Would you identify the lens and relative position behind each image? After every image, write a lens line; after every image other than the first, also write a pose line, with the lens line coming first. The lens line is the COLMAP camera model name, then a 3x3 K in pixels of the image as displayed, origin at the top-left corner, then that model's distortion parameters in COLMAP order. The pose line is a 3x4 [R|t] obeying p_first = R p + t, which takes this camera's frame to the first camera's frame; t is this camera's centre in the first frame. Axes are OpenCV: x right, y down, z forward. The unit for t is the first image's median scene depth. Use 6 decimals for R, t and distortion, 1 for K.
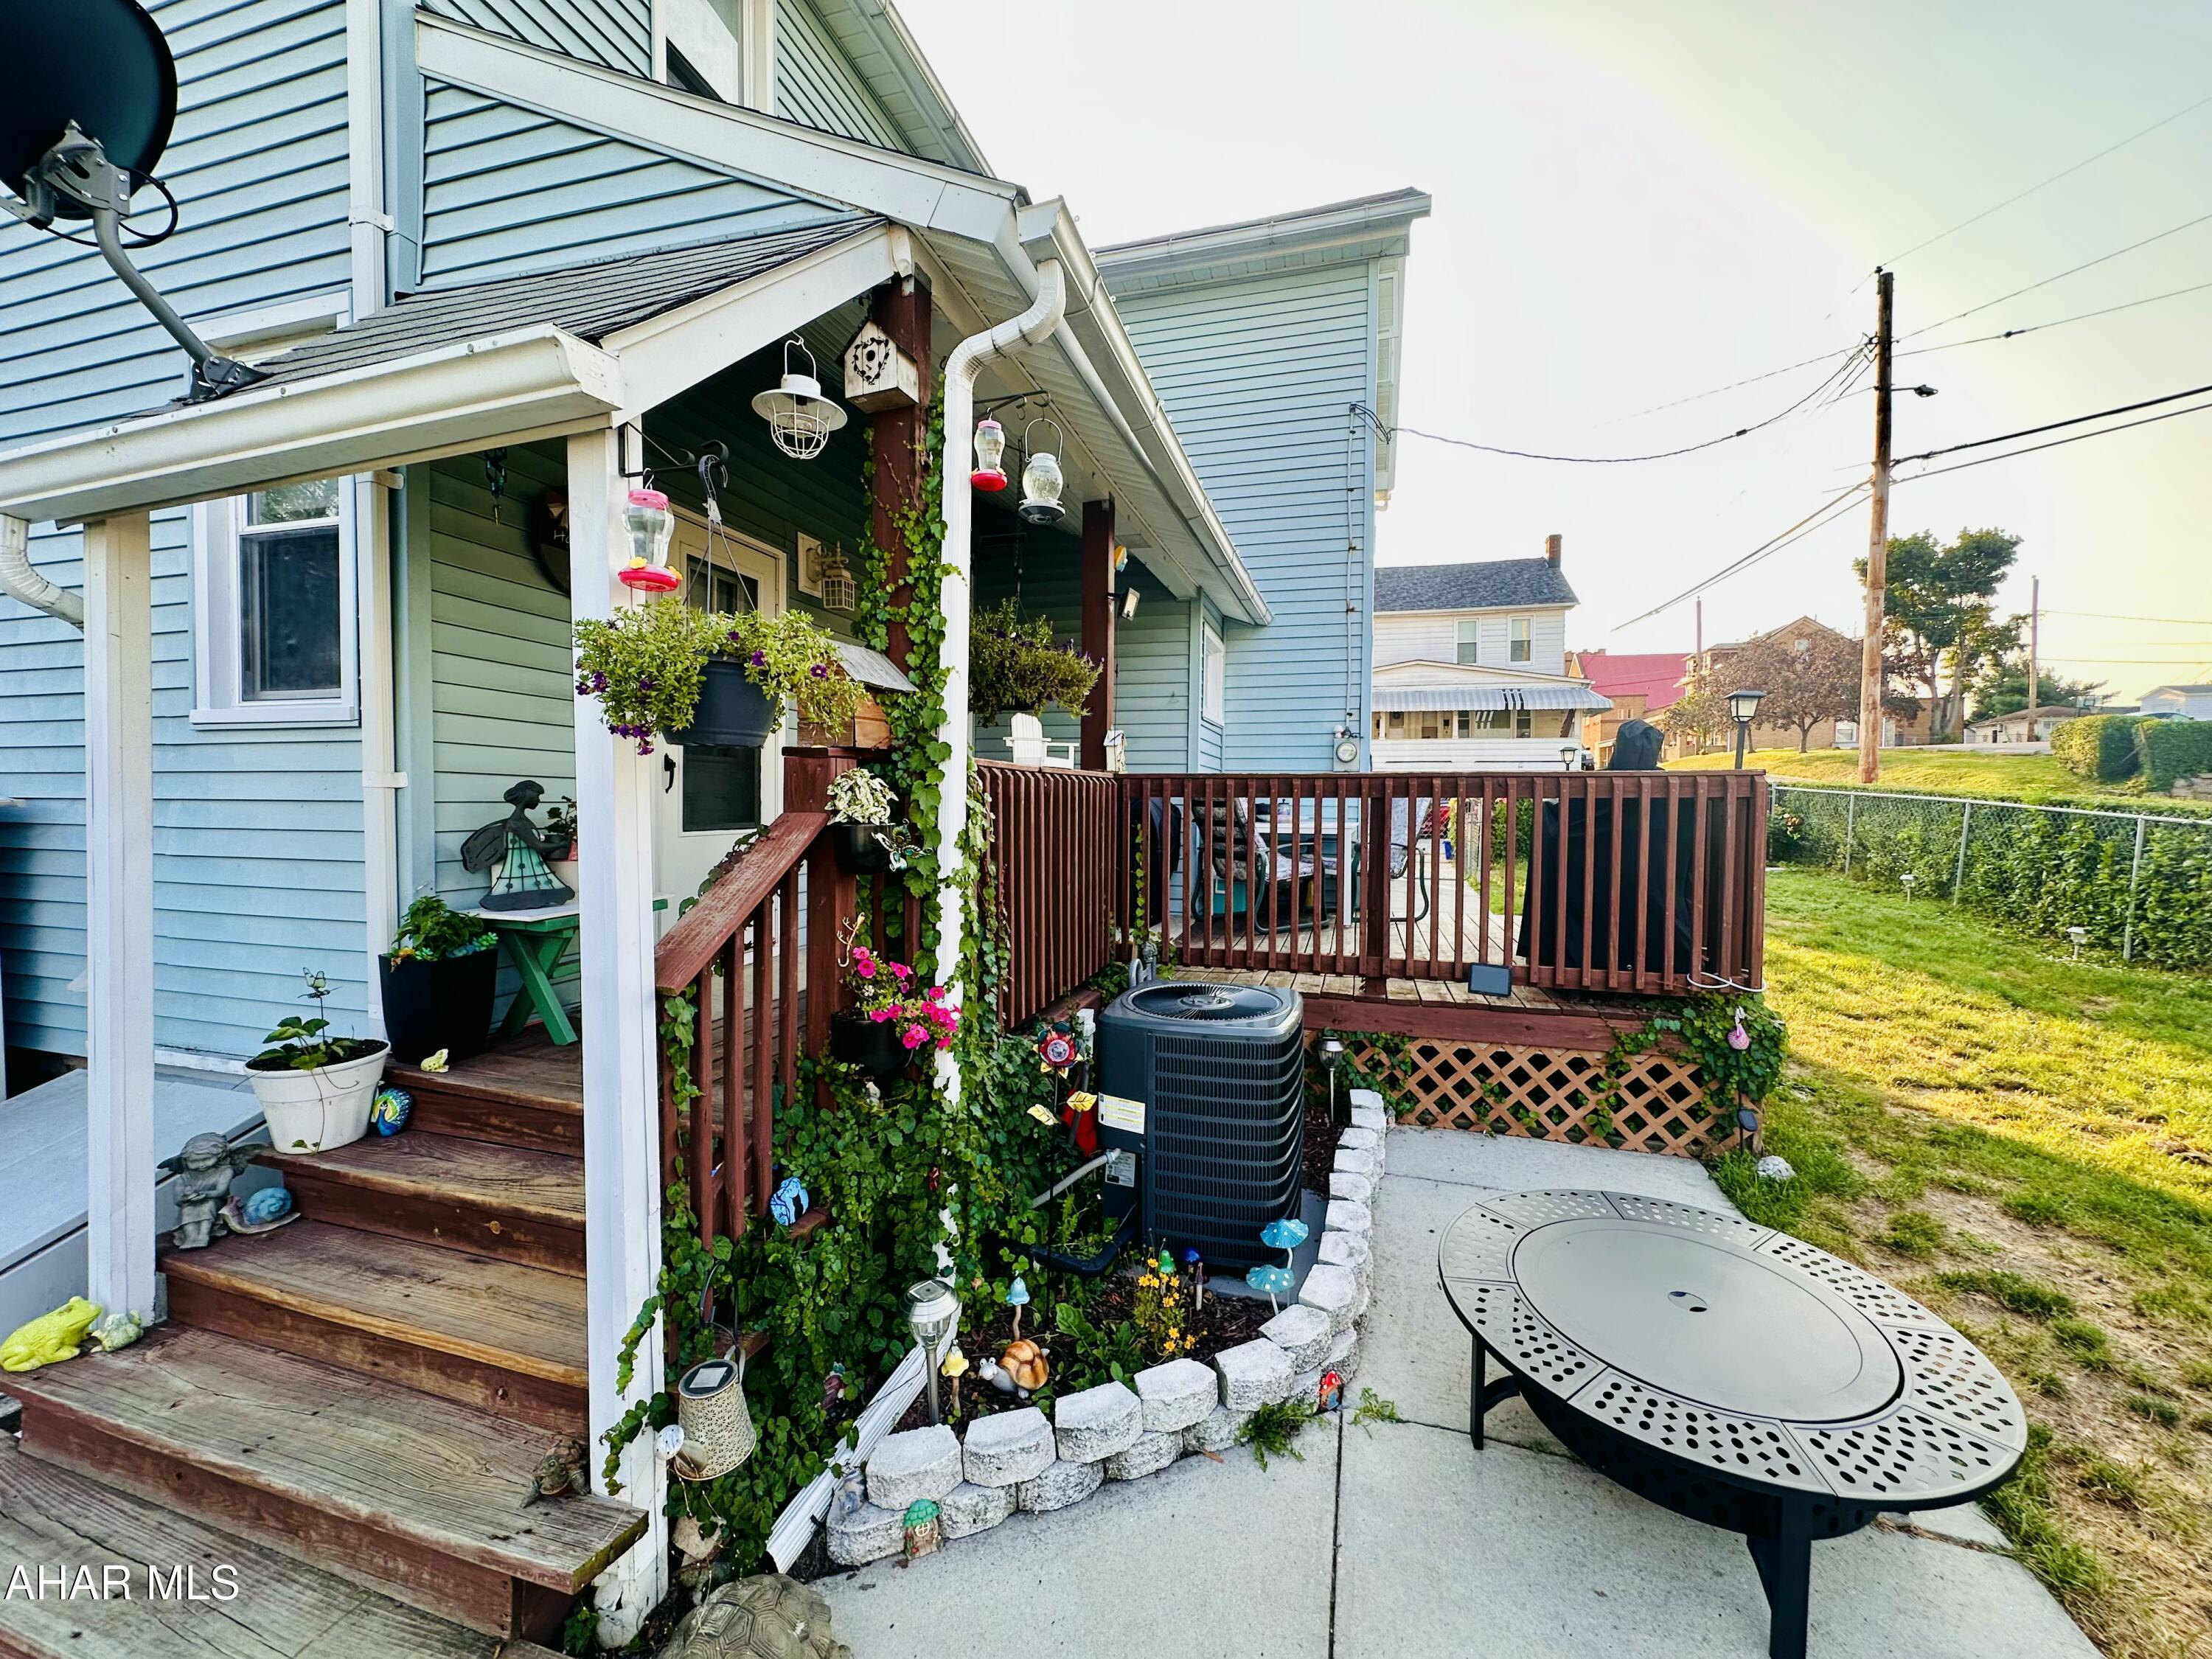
lens RADIAL K [[883.3, 0, 1105.3], [0, 883.3, 827.0], [0, 0, 1]] dist [-0.004498, 0.000647]
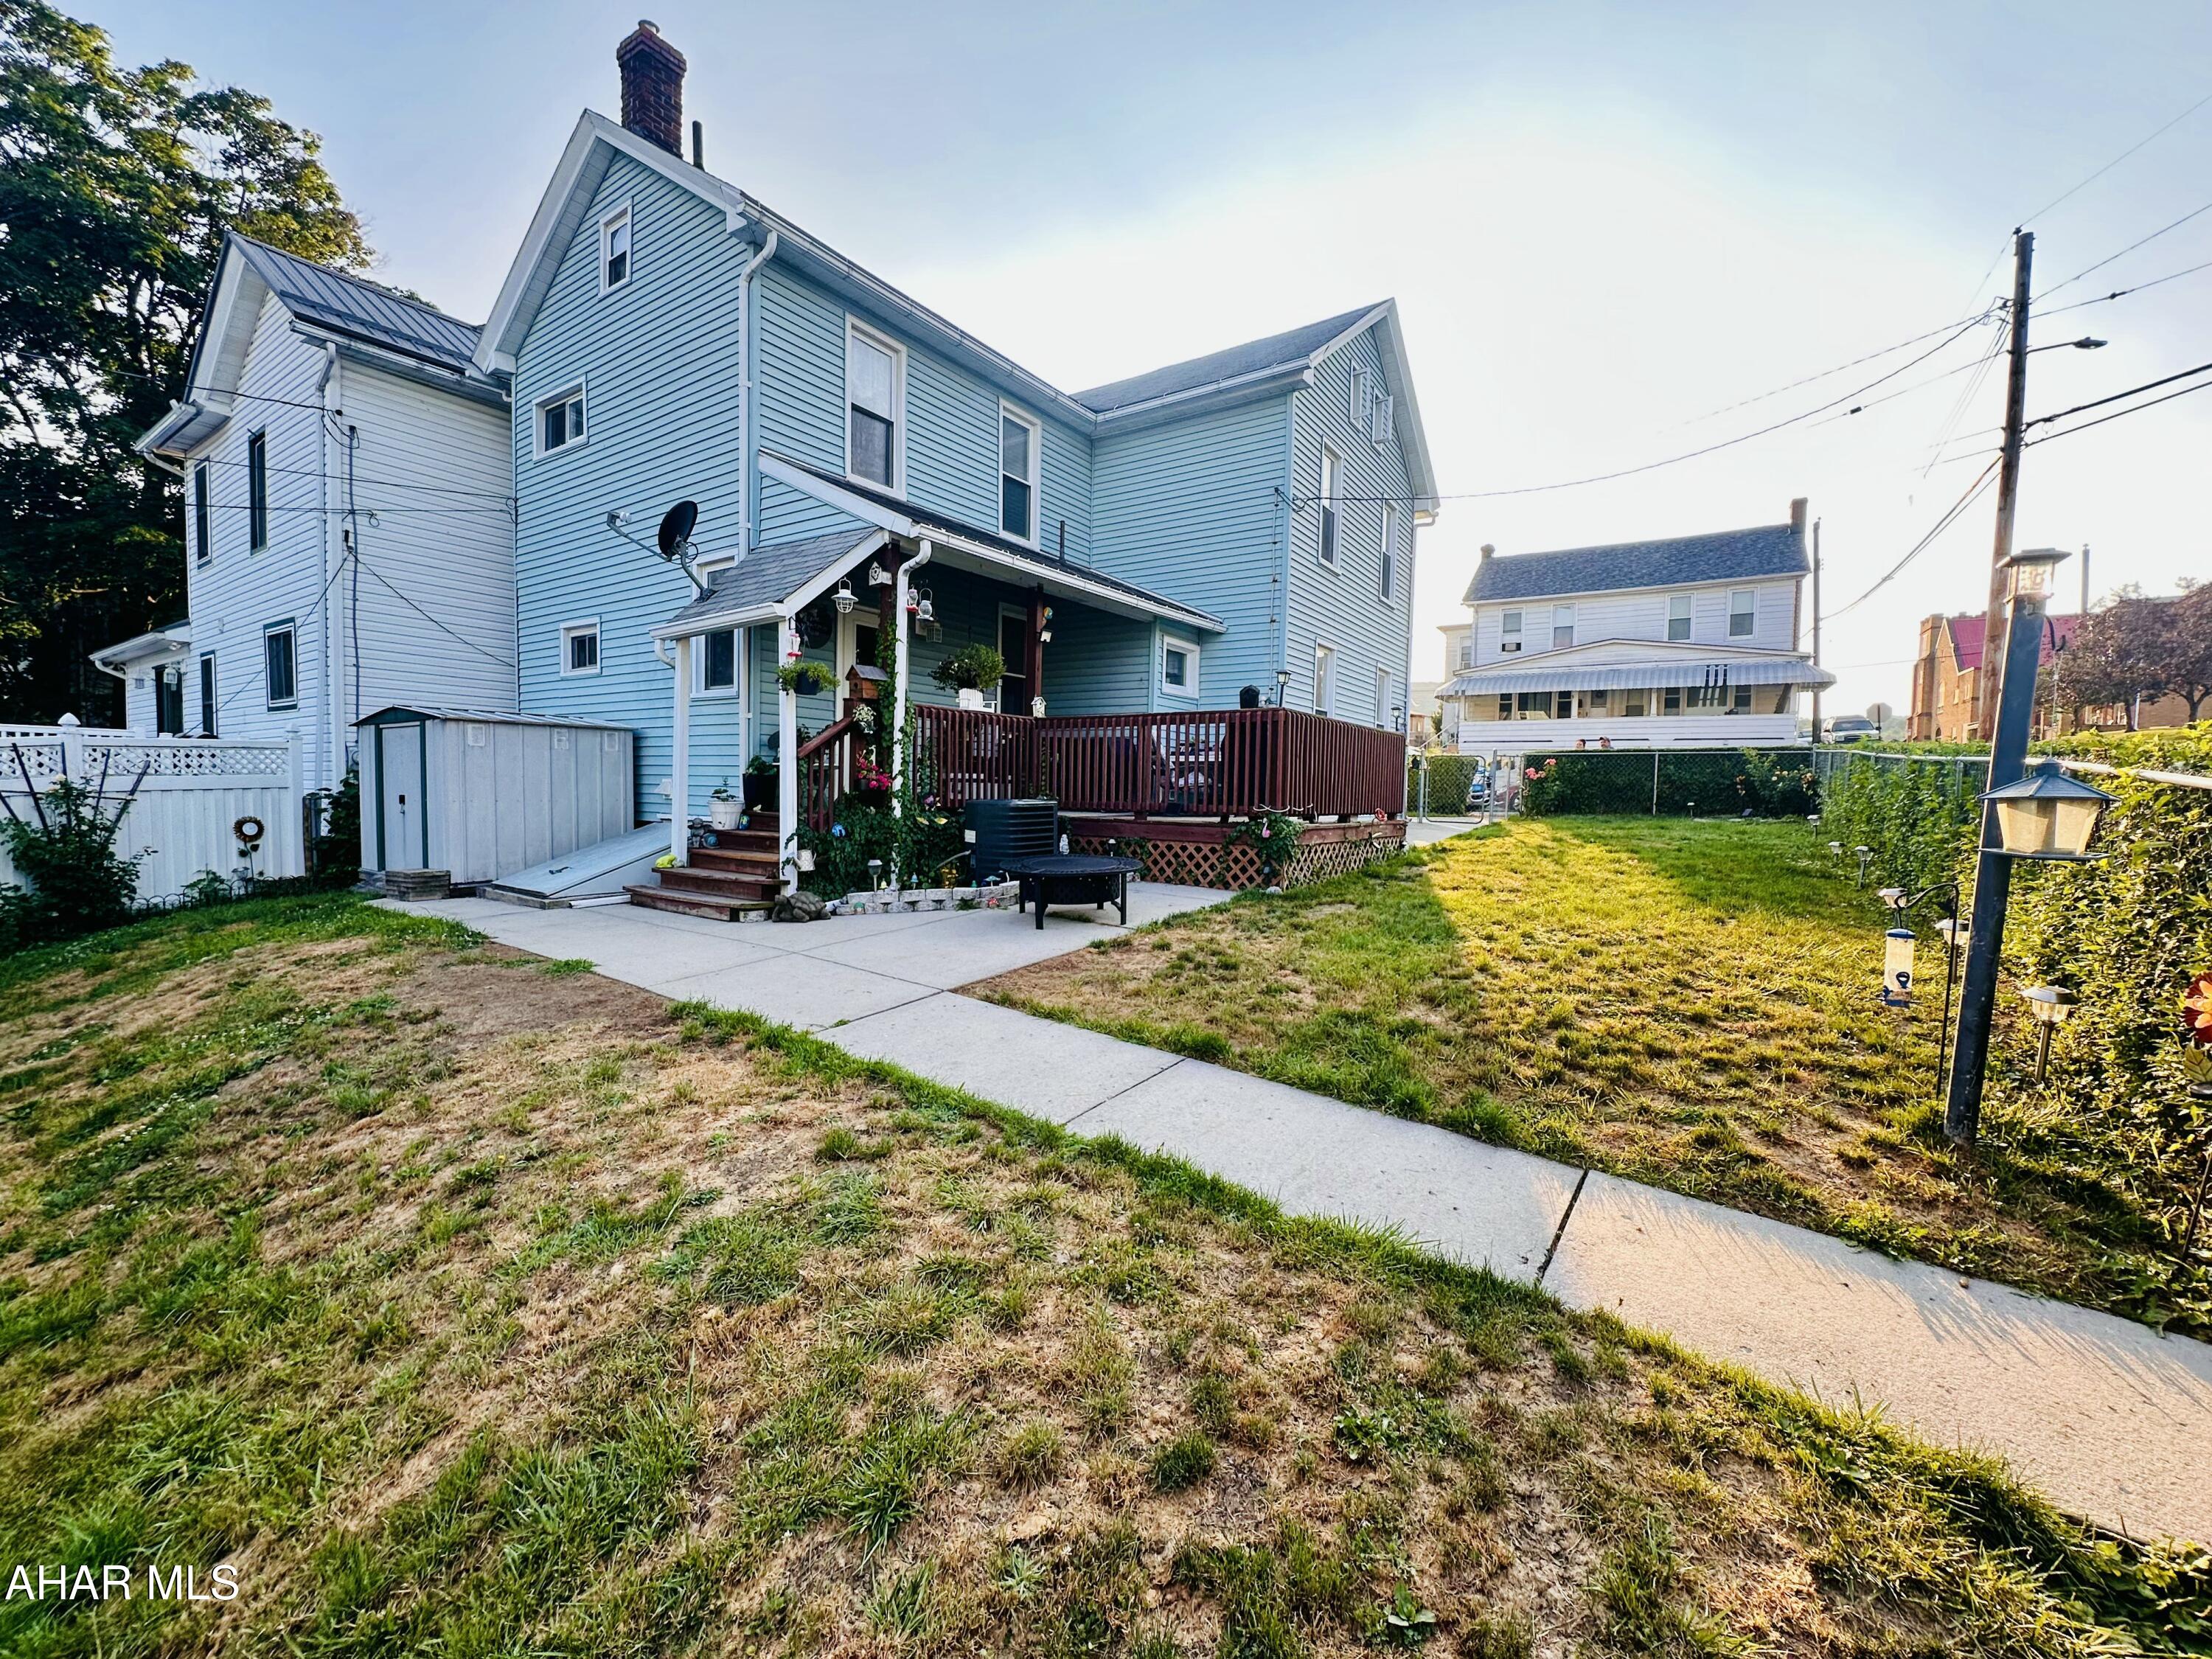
lens RADIAL K [[883.3, 0, 1106.3], [0, 883.3, 828.8], [0, 0, 1]] dist [-0.004498, 0.000647]
pose [[0.950913, 0.026790, -0.308296, 0.955852], [-0.022755, 0.999602, 0.016675, 0.191190], [0.308620, -0.008841, 0.951144, -1.099257]]
